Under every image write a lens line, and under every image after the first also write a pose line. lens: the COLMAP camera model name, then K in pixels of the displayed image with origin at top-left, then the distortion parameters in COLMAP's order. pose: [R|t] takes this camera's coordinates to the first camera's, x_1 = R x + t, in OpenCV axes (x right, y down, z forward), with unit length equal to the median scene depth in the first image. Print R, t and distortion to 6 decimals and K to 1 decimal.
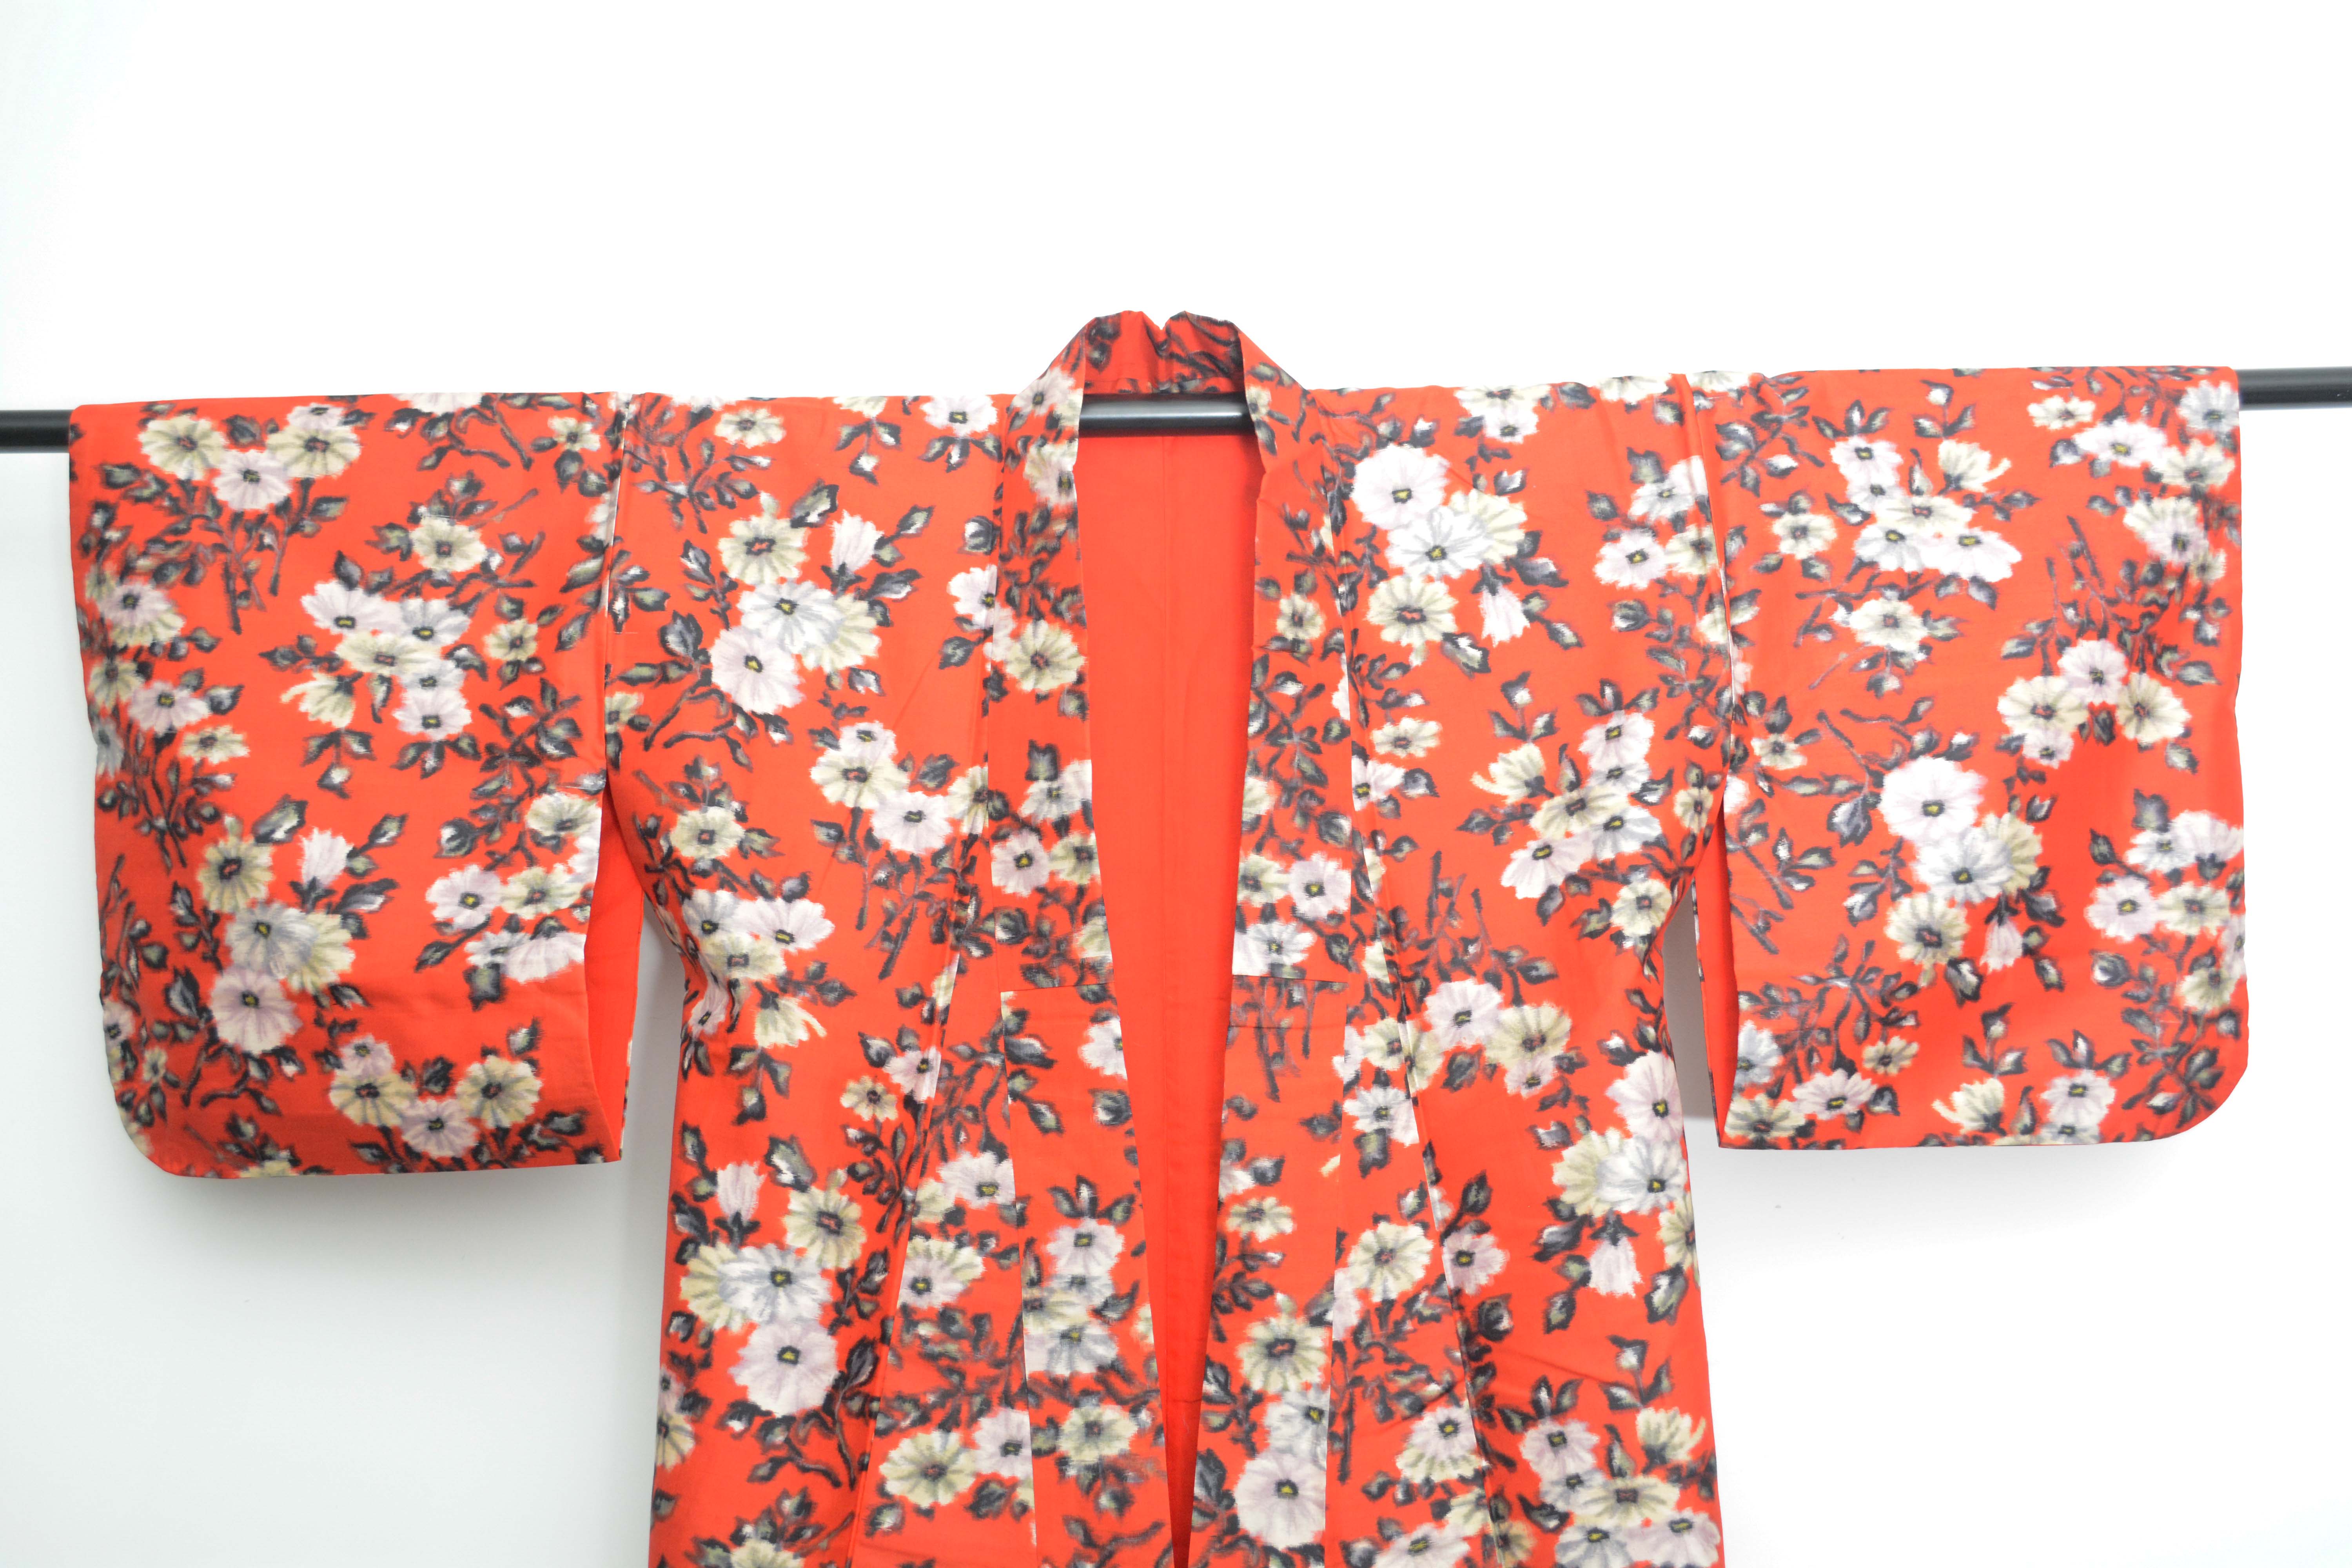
lens RADIAL K [[2654.9, 0, 1176.0], [0, 2654.9, 784.0], [0, 0, 1]] dist [-0.030466, -0.009847]
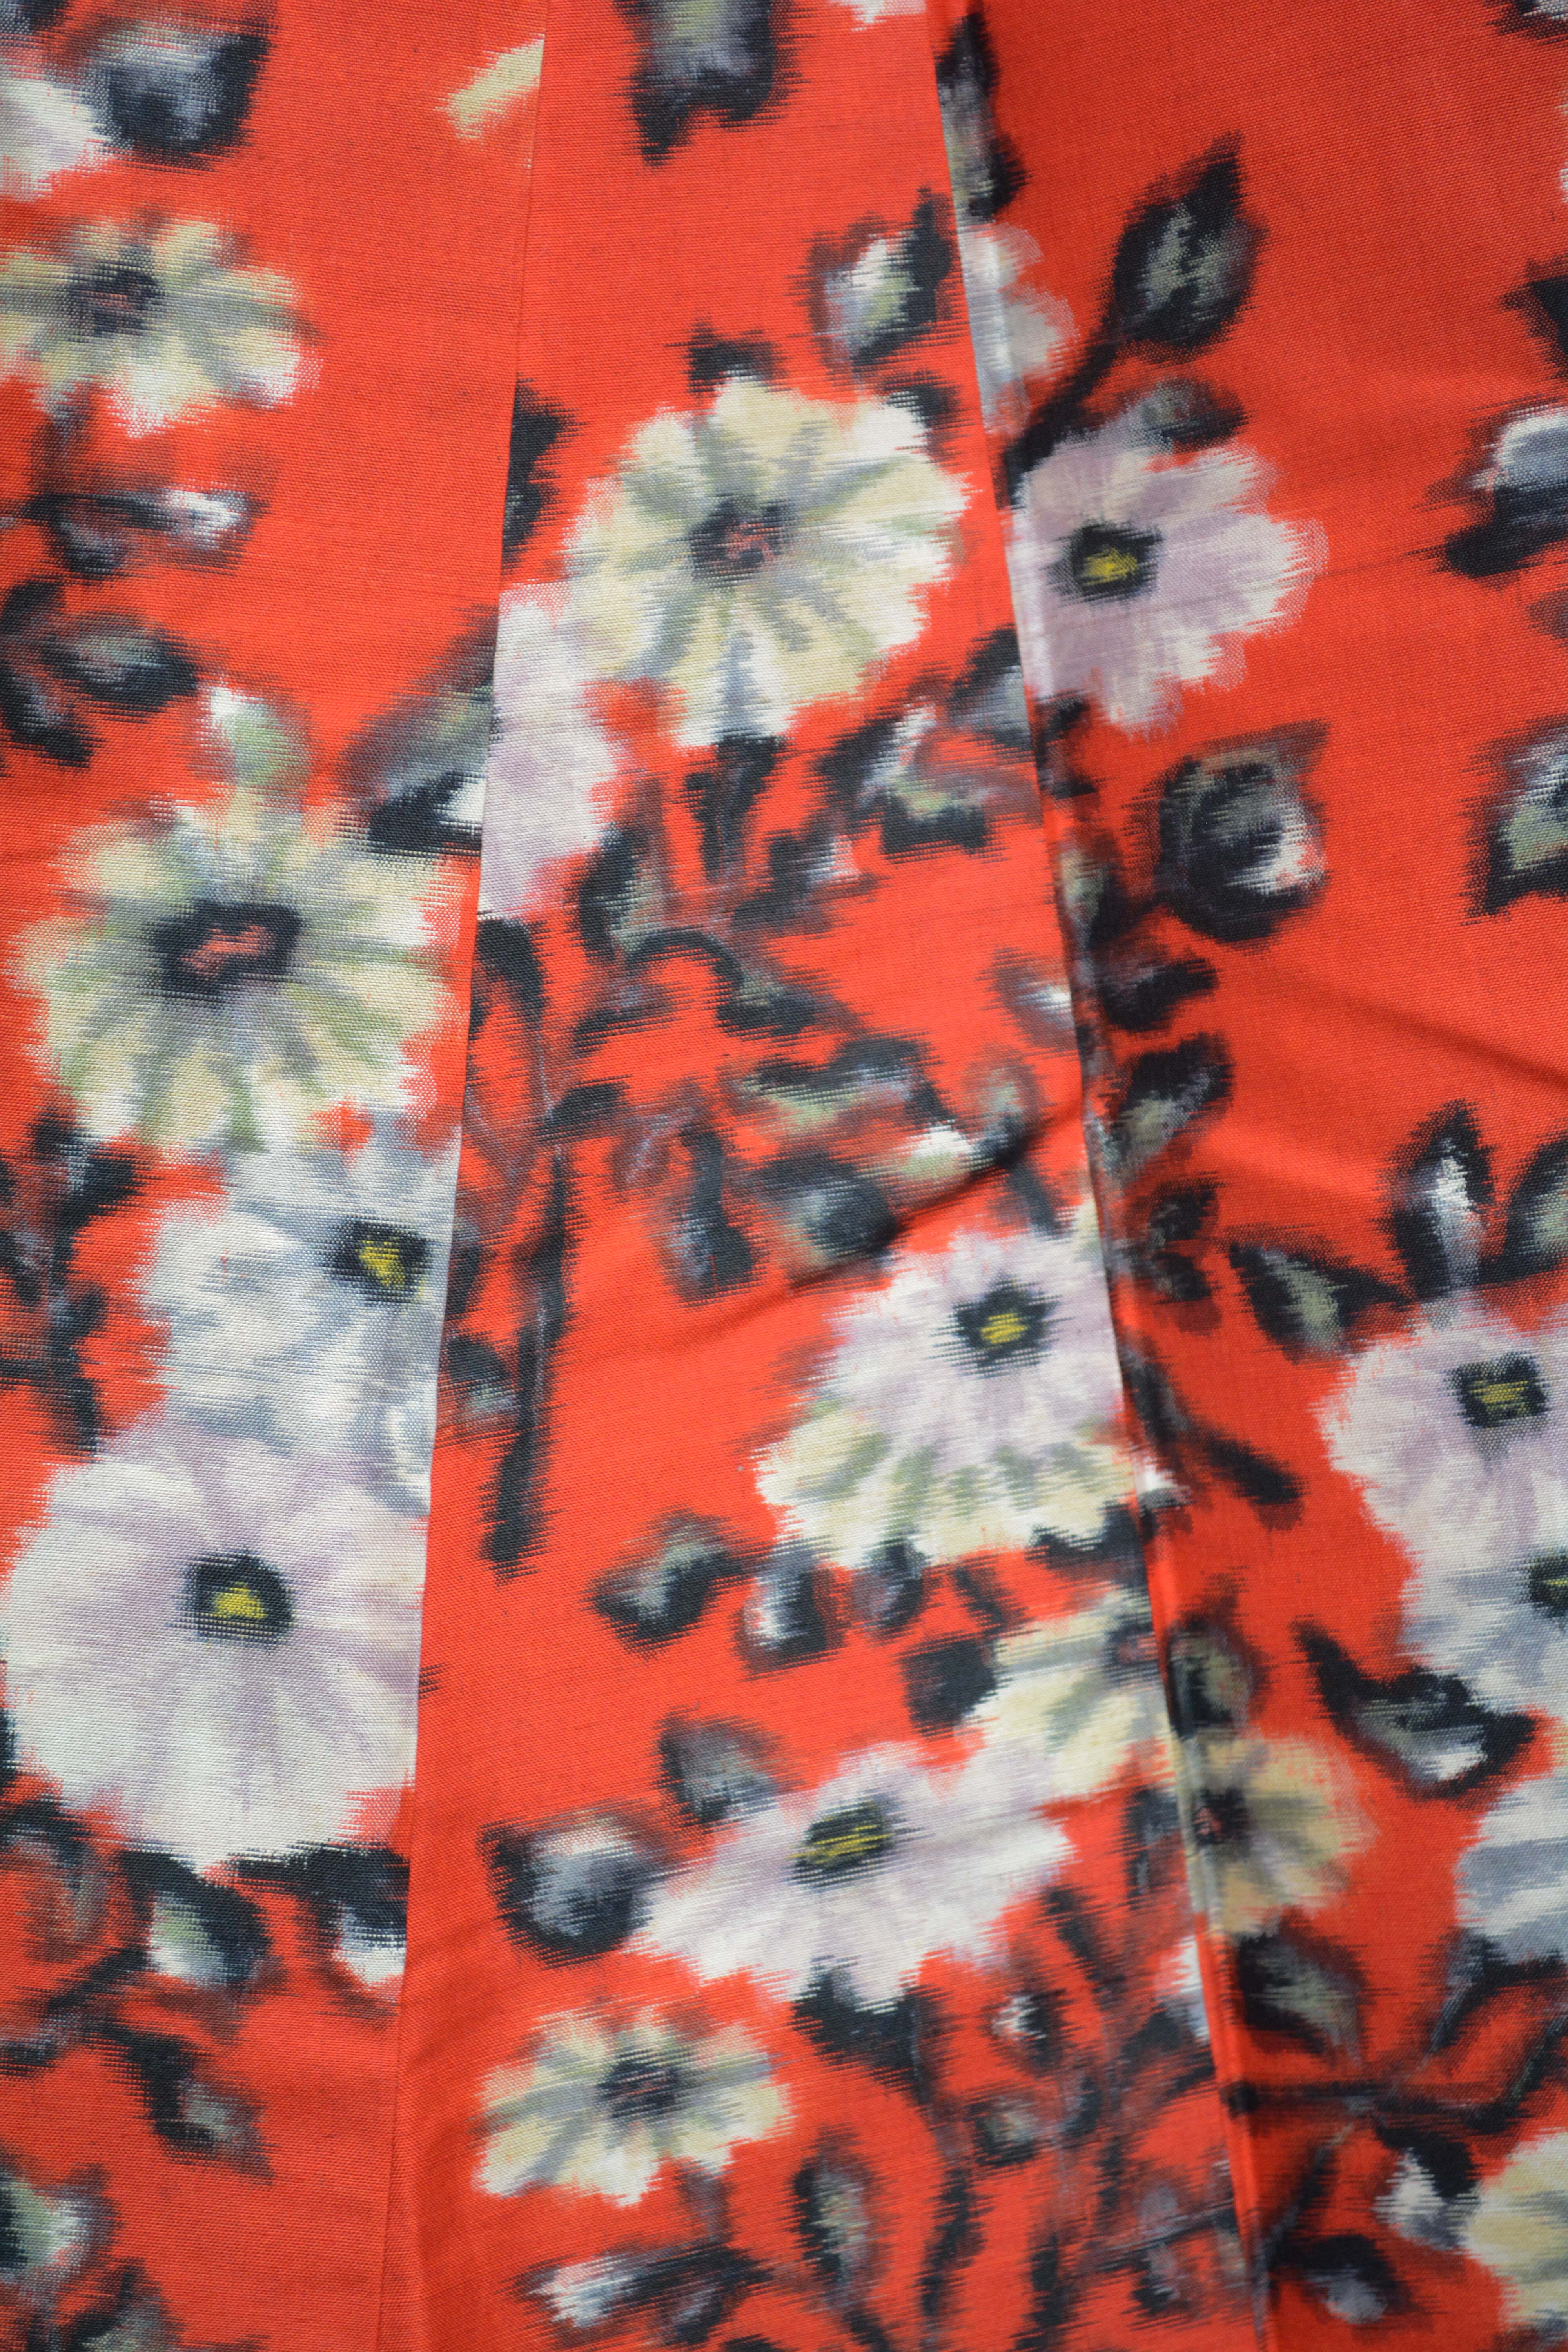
lens RADIAL K [[4860.2, 0, 784.0], [0, 4860.2, 1176.0], [0, 0, 1]] dist [0.007665, 0.044483]
pose [[0.996636, 0.020550, 0.079333, 0.051781], [-0.039857, 0.967396, 0.250114, 0.128816], [-0.071607, -0.252435, 0.964961, 0.604905]]
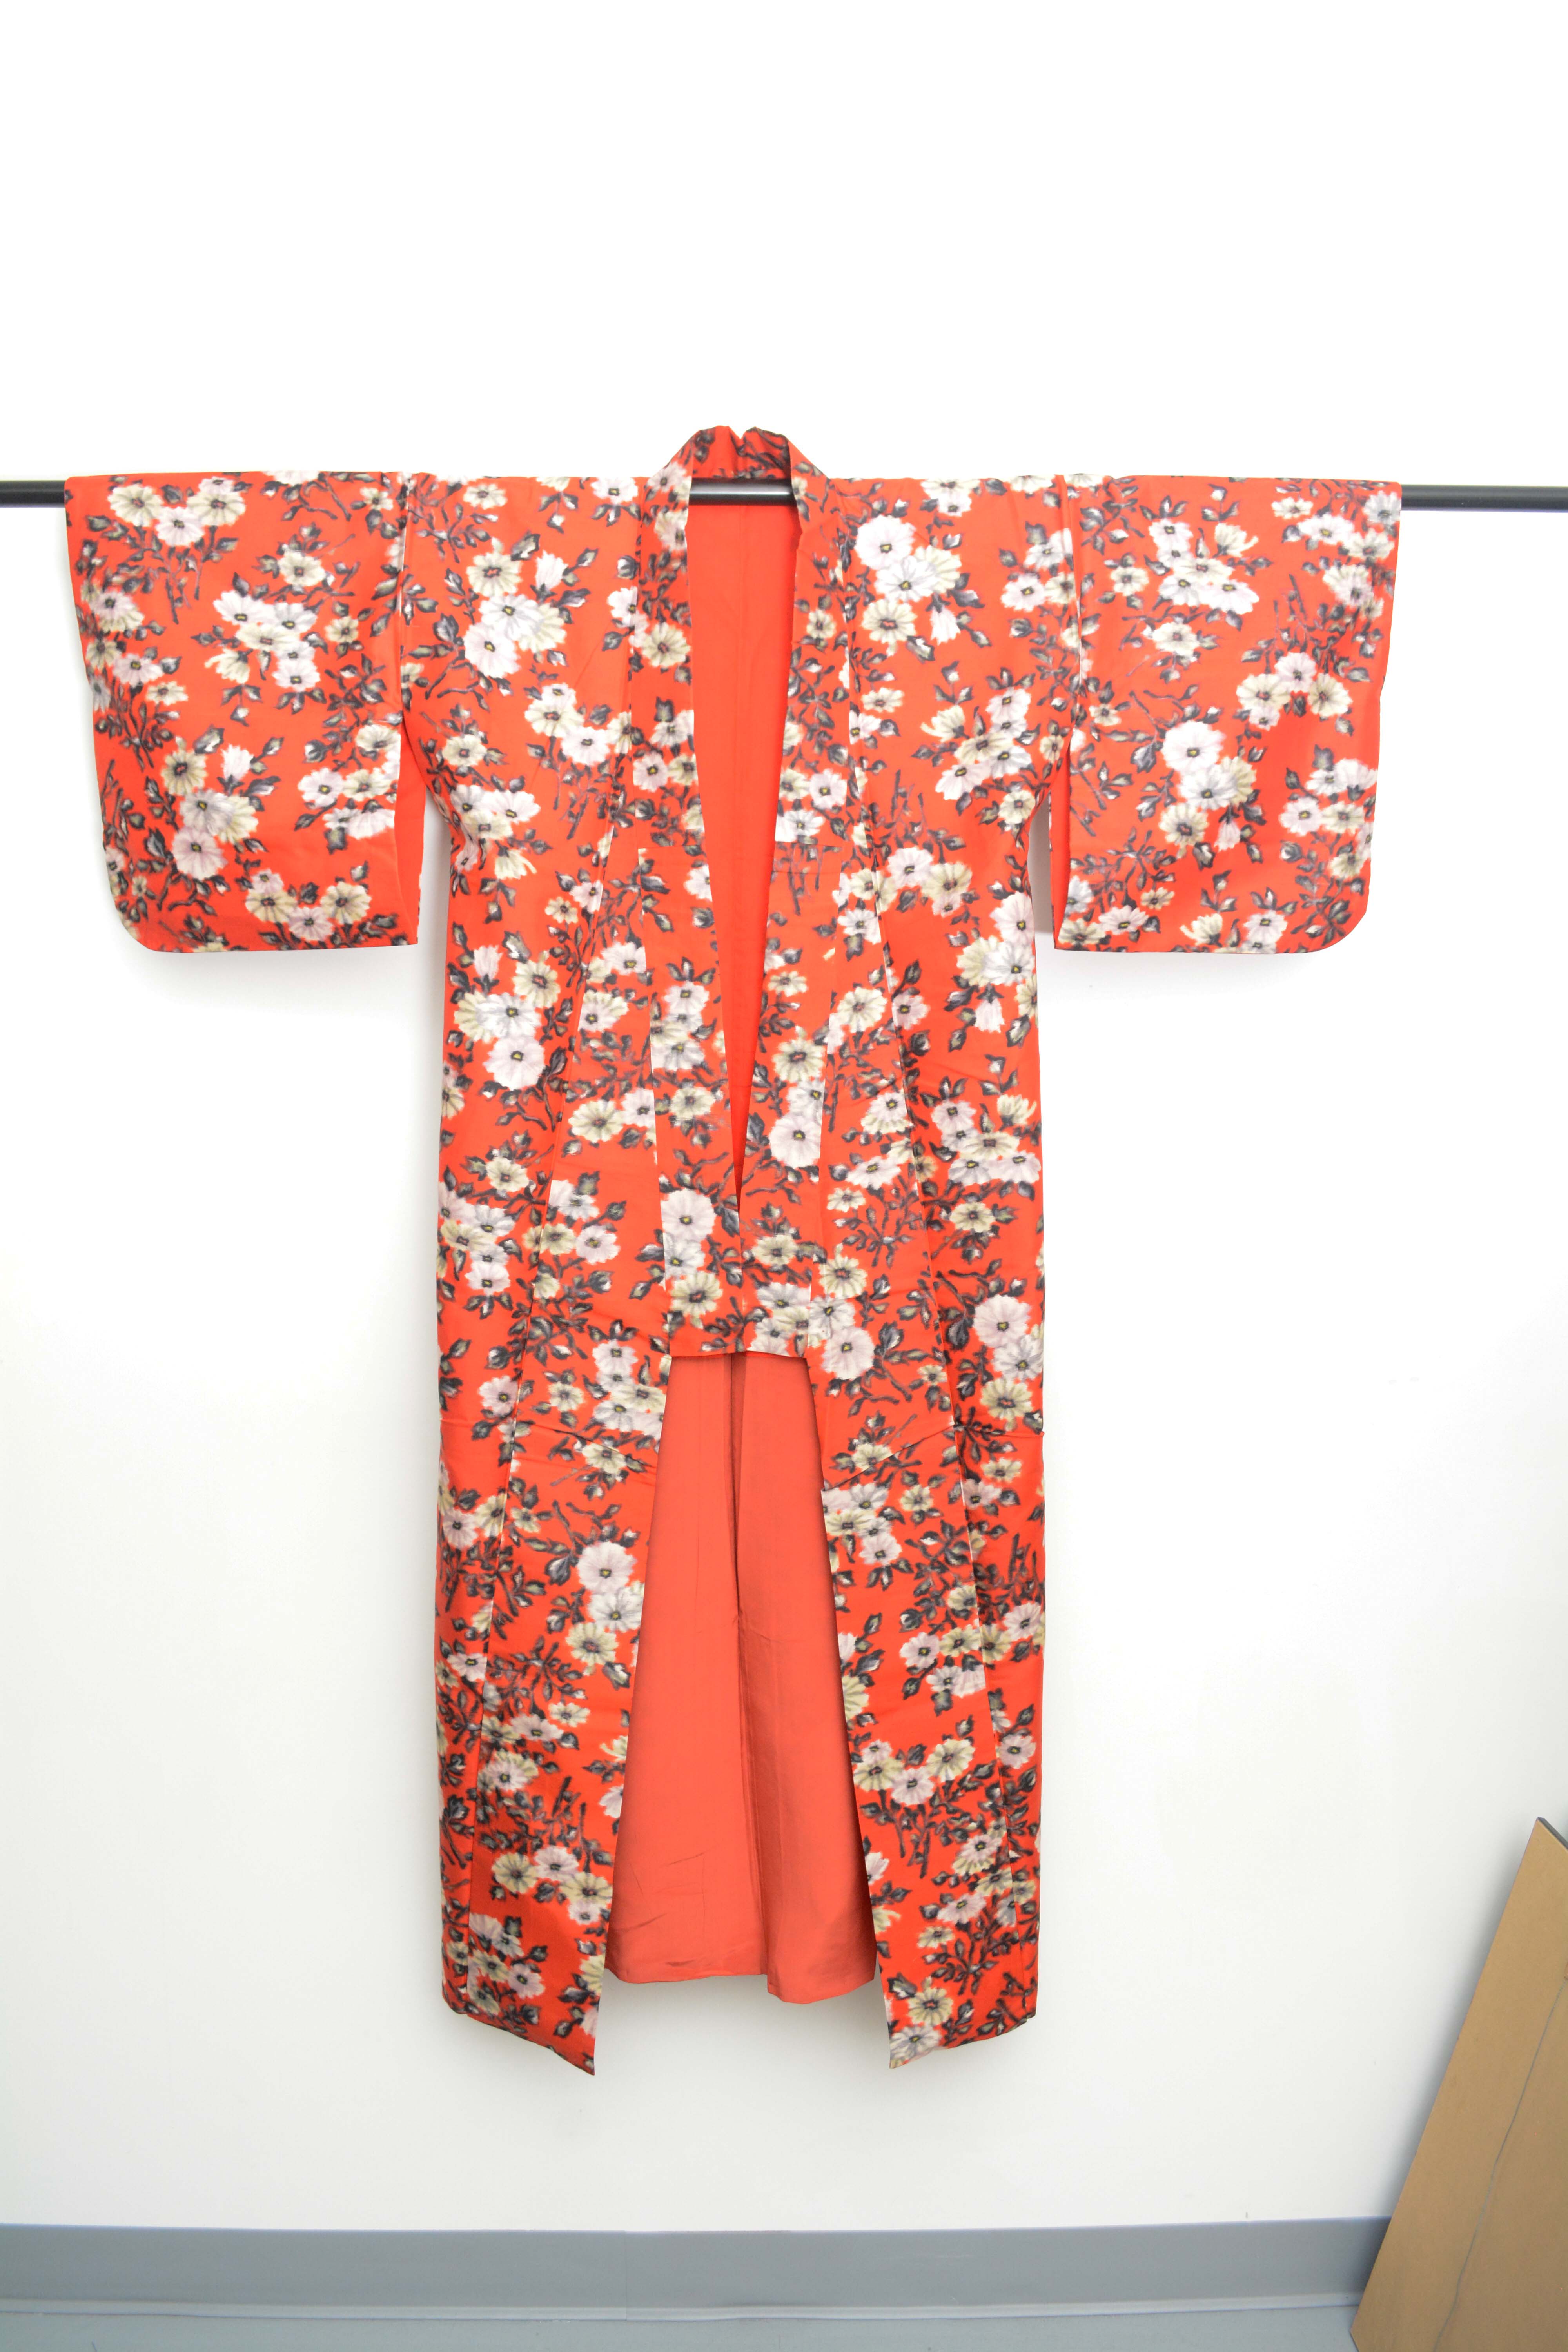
lens RADIAL K [[1784.2, 0, 755.6], [0, 1784.2, 1178.9], [0, 0, 1]] dist [-0.089626, 0.003542]
pose [[0.999749, 0.018453, 0.012731, -0.001682], [-0.021101, 0.966347, 0.256375, -0.010802], [-0.007572, -0.256579, 0.966494, -0.155348]]
